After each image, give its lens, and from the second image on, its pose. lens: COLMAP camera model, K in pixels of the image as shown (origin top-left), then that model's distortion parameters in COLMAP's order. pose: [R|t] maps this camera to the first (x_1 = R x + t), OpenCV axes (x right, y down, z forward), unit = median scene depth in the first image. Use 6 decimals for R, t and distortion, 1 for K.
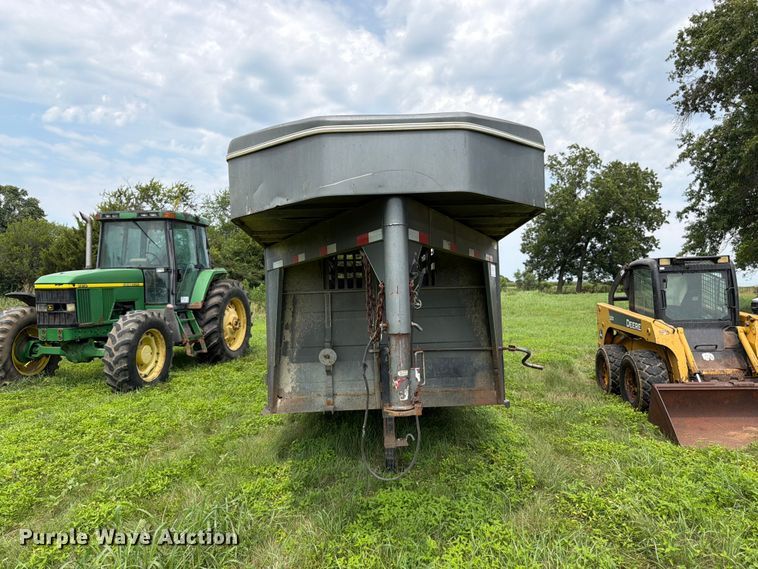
lens RADIAL K [[549.7, 0, 379.9], [0, 549.7, 274.0], [0, 0, 1]] dist [0.062918, -0.083295]
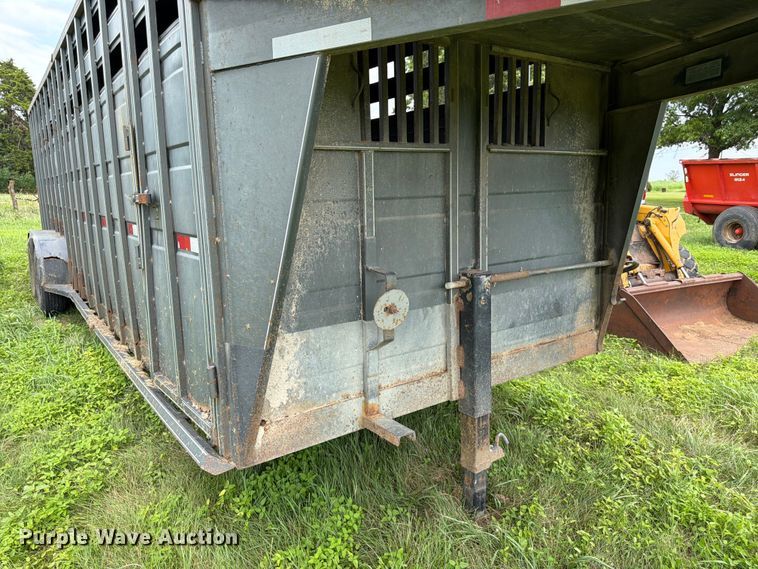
lens RADIAL K [[540.6, 0, 376.8], [0, 540.6, 285.3], [0, 0, 1]] dist [0.045513, -0.050517]
pose [[0.831103, -0.084587, 0.549648, -0.156380], [-0.030684, 0.979884, 0.197194, 0.026085], [-0.555272, -0.180753, 0.811789, 0.331199]]
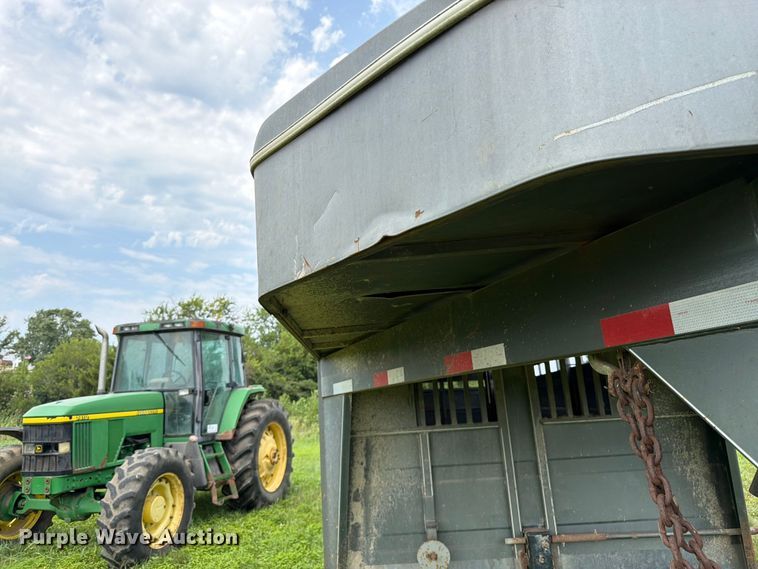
lens RADIAL K [[544.8, 0, 377.3], [0, 544.8, 264.4], [0, 0, 1]] dist [0.073576, -0.094226]
pose [[0.996462, -0.049509, -0.067918, -0.047942], [0.034161, 0.976907, -0.210916, -0.010096], [0.076792, 0.207850, 0.975142, 0.191993]]
